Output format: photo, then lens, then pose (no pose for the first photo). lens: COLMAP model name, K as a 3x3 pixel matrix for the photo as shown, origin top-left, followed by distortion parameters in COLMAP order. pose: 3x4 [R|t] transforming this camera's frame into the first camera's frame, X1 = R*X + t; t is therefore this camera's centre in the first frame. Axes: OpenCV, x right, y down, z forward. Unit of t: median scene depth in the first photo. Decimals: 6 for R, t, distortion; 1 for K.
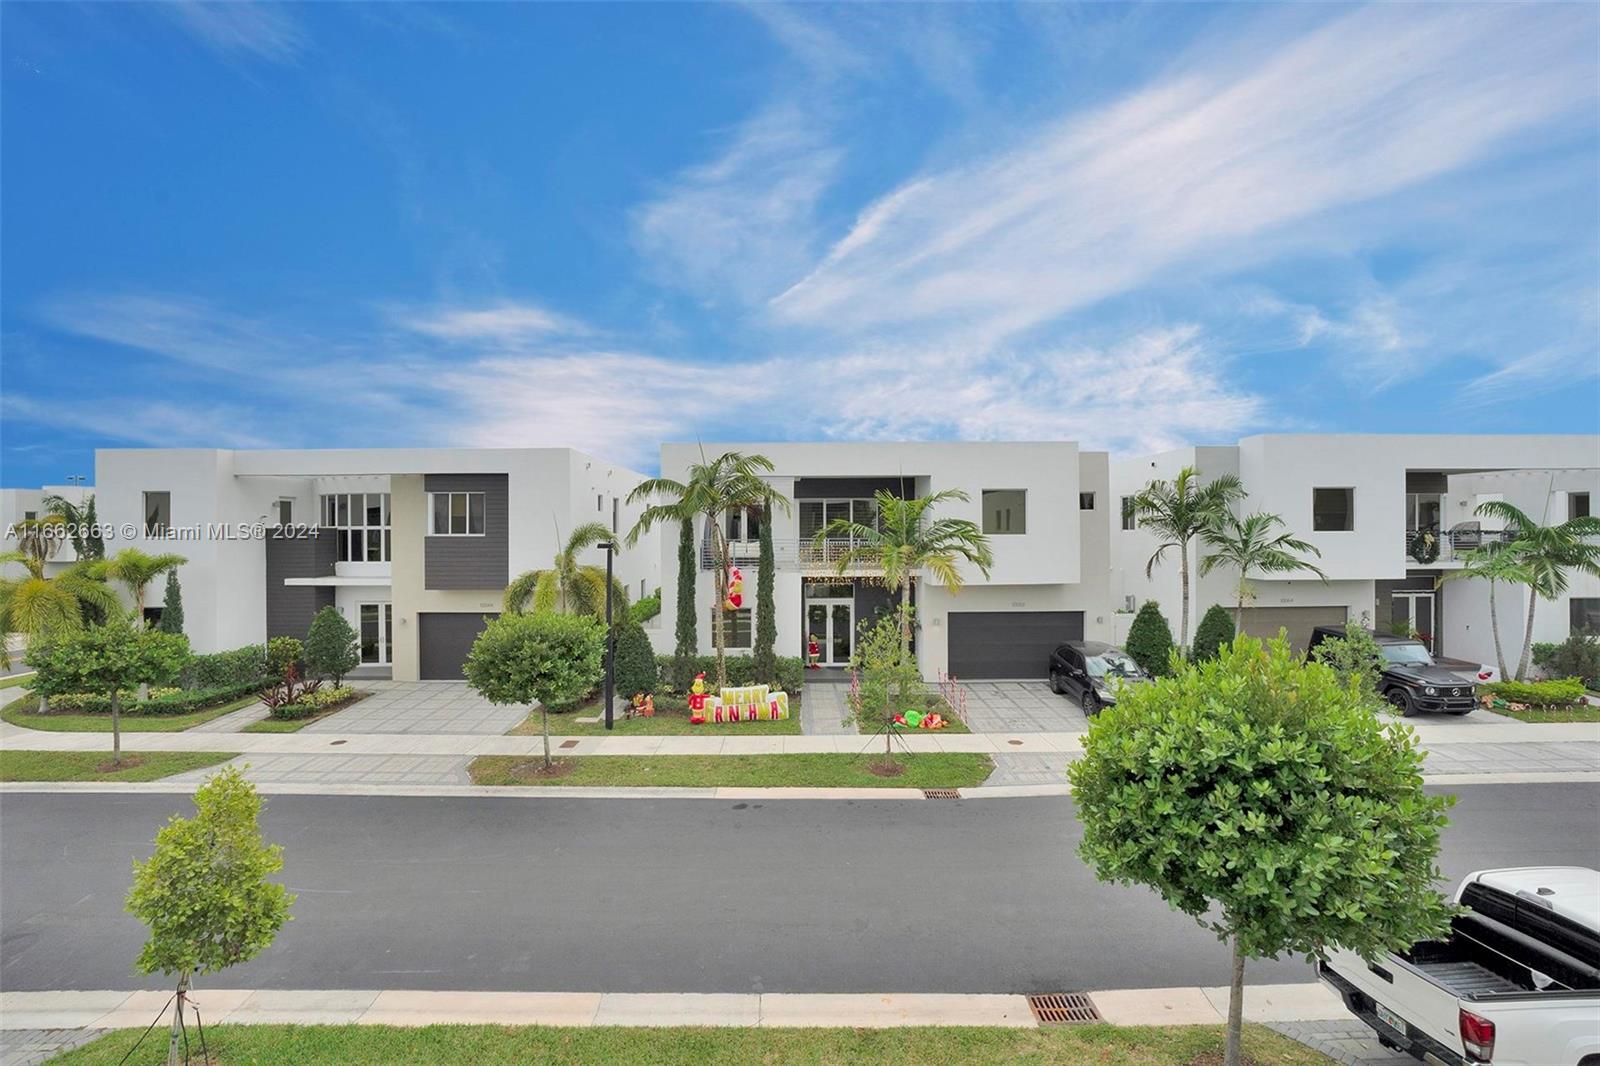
lens RADIAL K [[702.9, 0, 797.2], [0, 702.9, 519.3], [0, 0, 1]] dist [-0.028391, 0.000151]
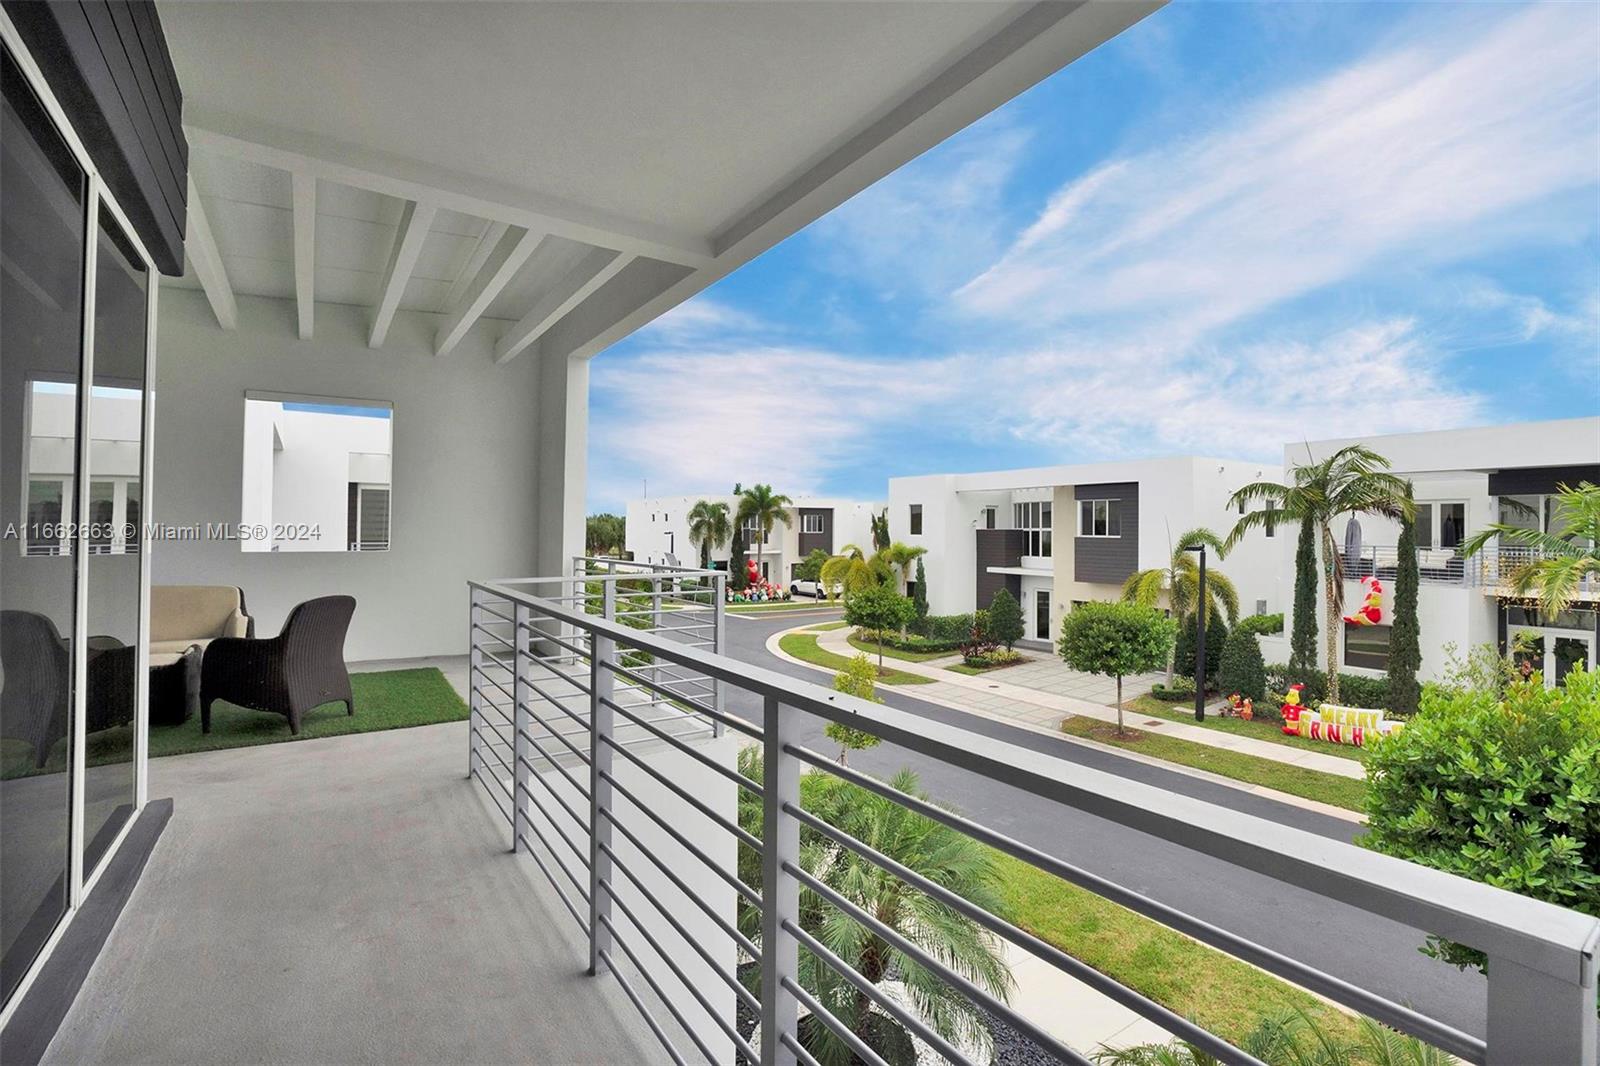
lens RADIAL K [[715.8, 0, 800.0], [0, 715.8, 533.0], [0, 0, 1]] dist [-0.045887, 0.000500]
pose [[0.555965, 0.010950, -0.831133, 0.236106], [0.002296, 0.999889, 0.014709, -0.001785], [0.831202, -0.010086, 0.555879, -0.078604]]
